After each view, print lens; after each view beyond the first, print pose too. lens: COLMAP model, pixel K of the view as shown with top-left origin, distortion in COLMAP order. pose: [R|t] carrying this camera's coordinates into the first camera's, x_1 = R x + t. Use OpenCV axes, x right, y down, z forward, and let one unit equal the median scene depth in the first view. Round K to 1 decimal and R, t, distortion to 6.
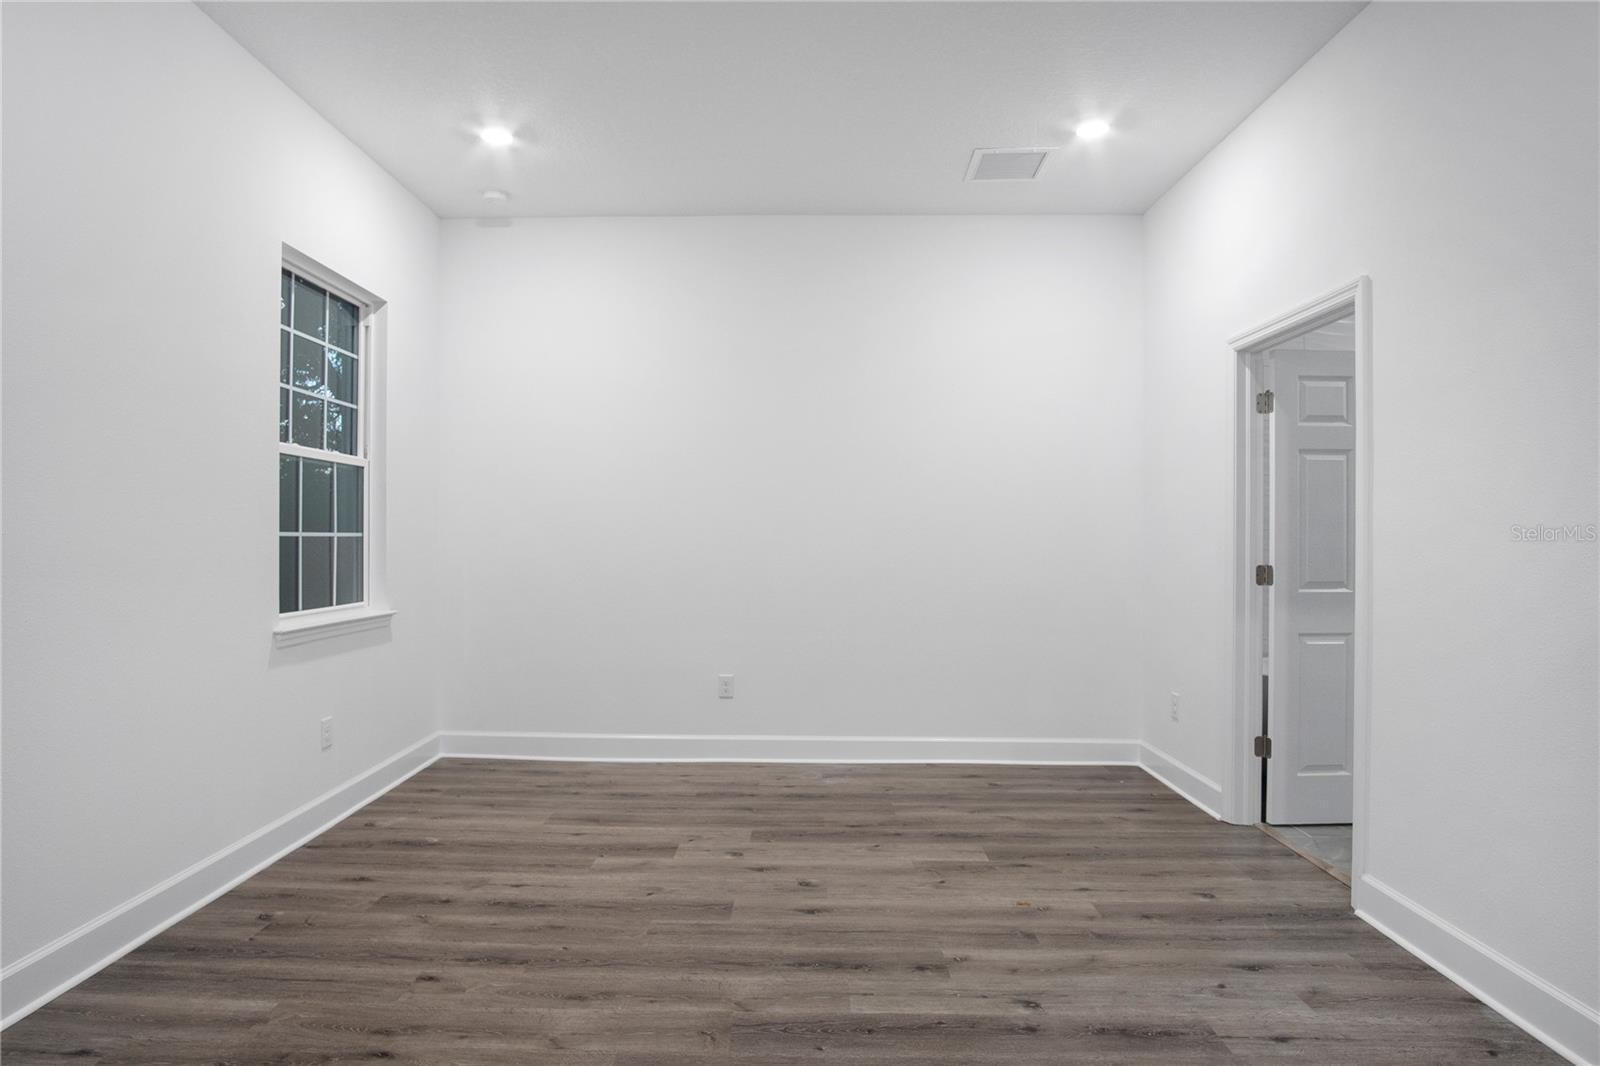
lens RADIAL K [[858.5, 0, 790.5], [0, 858.5, 536.8], [0, 0, 1]] dist [-0.027102, 0.002700]
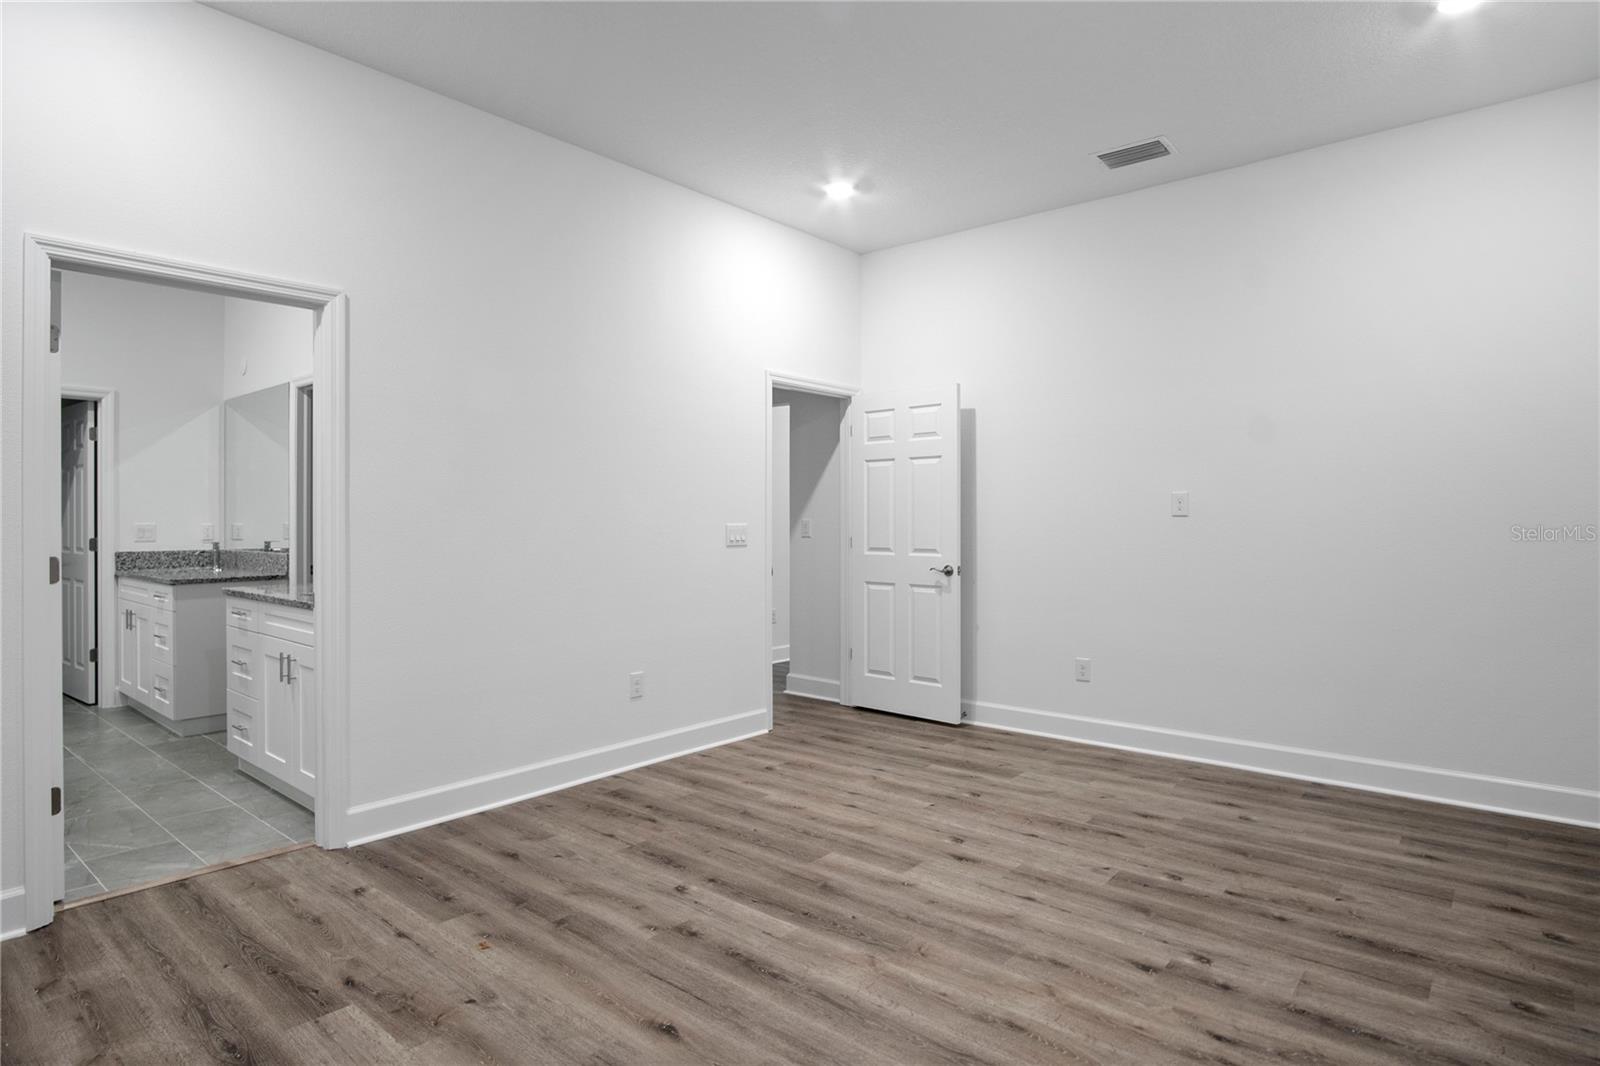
lens RADIAL K [[875.0, 0, 766.5], [0, 875.0, 530.4], [0, 0, 1]] dist [-0.014369, -0.000103]
pose [[-0.753351, -0.011447, 0.657519, -0.453959], [-0.002306, 0.999888, 0.014765, -0.003147], [-0.657614, 0.009607, -0.753294, 1.291666]]
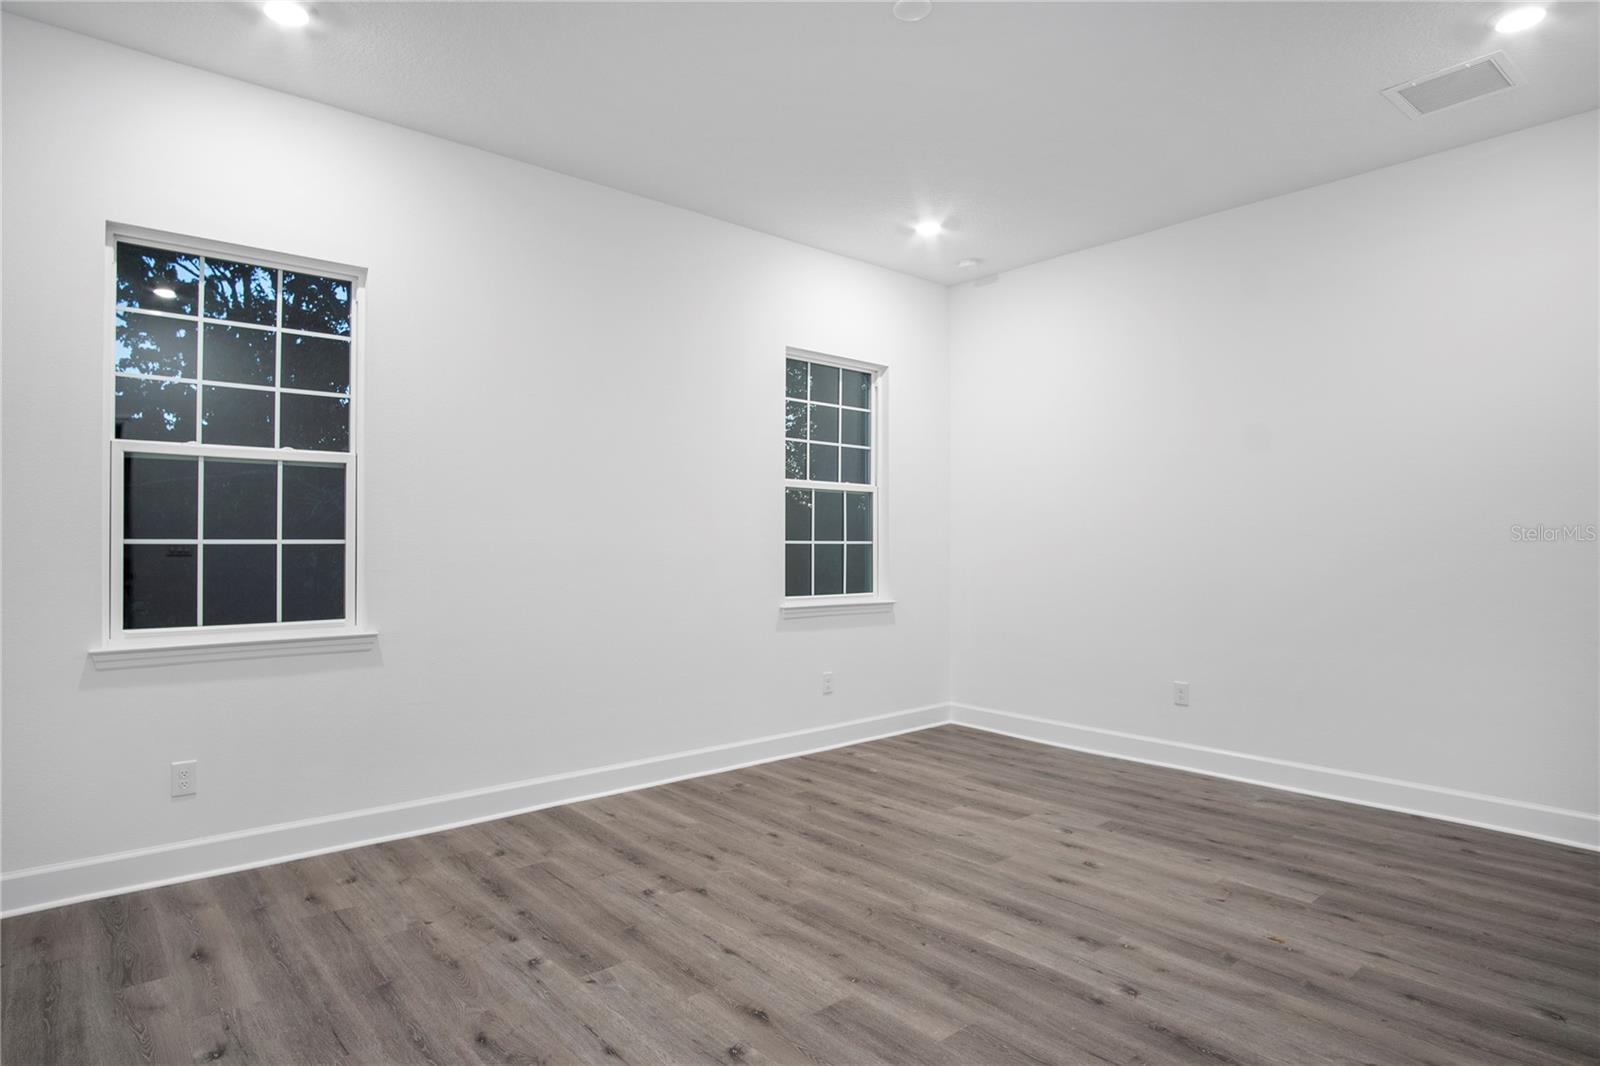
lens RADIAL K [[873.8, 0, 797.2], [0, 873.8, 522.9], [0, 0, 1]] dist [-0.022365, 0.000700]
pose [[0.670857, -0.020242, -0.741310, 0.549975], [0.001796, 0.999669, -0.025672, 0.002243], [0.741585, 0.015891, 0.670671, -0.015501]]
